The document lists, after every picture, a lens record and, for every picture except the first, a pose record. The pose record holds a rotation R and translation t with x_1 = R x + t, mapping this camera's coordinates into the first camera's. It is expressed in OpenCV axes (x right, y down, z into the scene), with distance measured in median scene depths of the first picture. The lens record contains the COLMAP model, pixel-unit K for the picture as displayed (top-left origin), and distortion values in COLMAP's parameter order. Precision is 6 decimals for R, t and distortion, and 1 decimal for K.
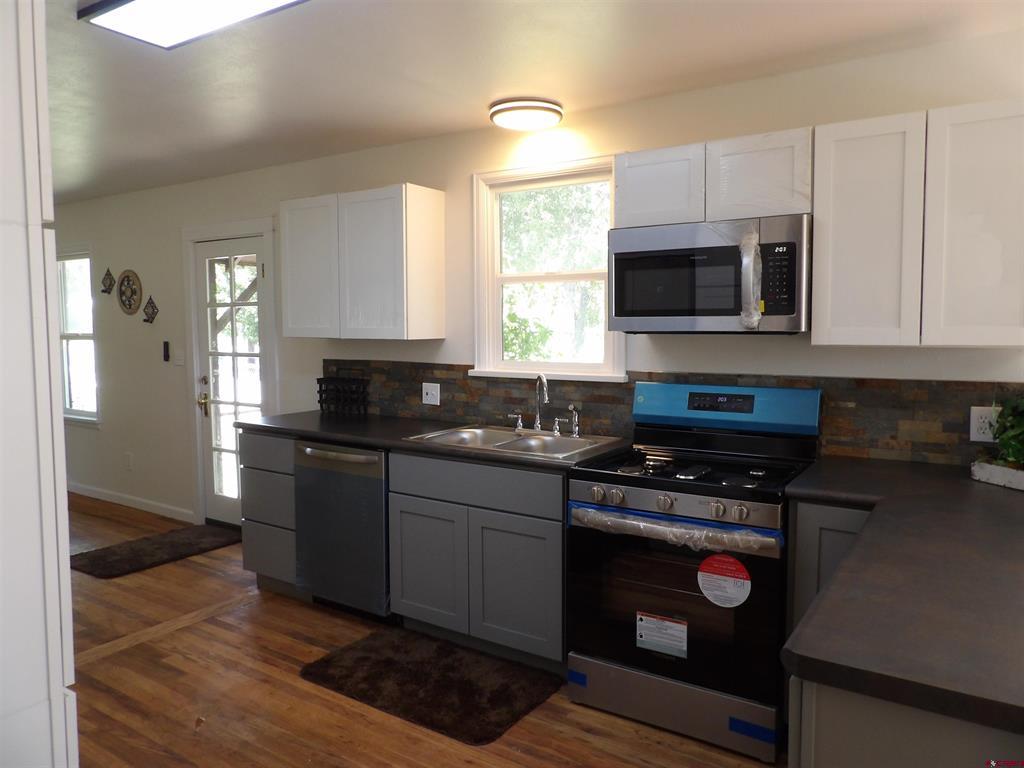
lens RADIAL K [[729.0, 0, 516.2], [0, 729.0, 374.0], [0, 0, 1]] dist [-0.043902, 0.059007]
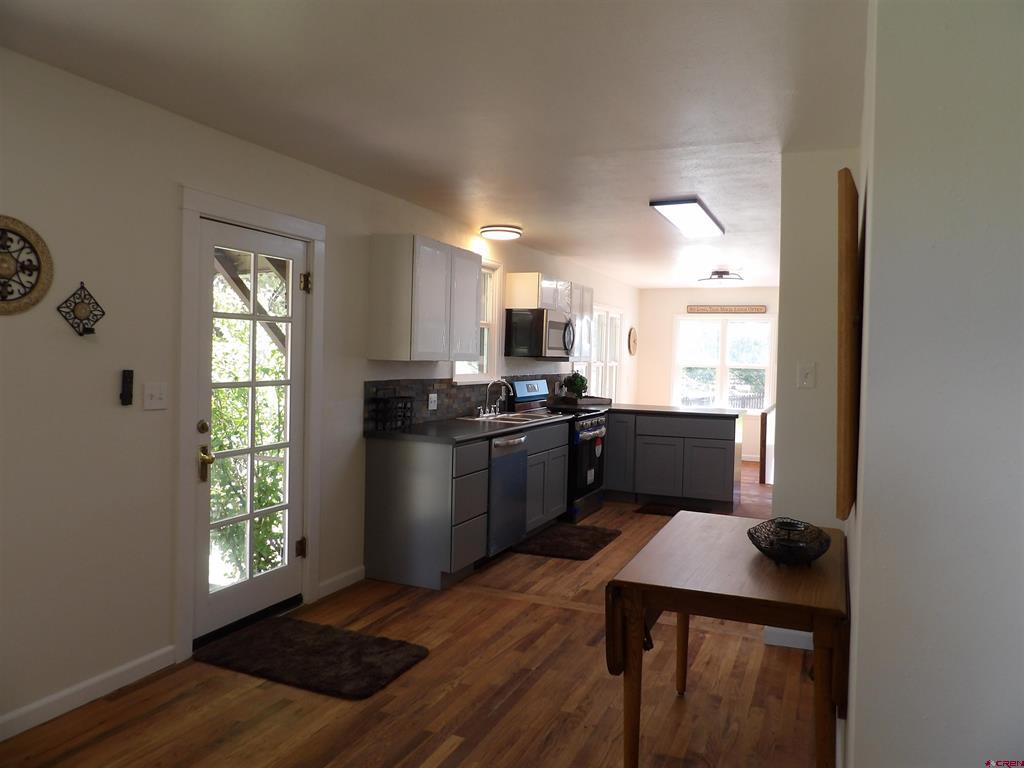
lens RADIAL K [[729.0, 0, 516.2], [0, 729.0, 374.0], [0, 0, 1]] dist [-0.043902, 0.059007]
pose [[-0.165467, -0.030714, 0.985737, -1.437117], [0.041112, 0.998431, 0.038011, -0.066965], [-0.985358, 0.046815, -0.163944, 1.052801]]
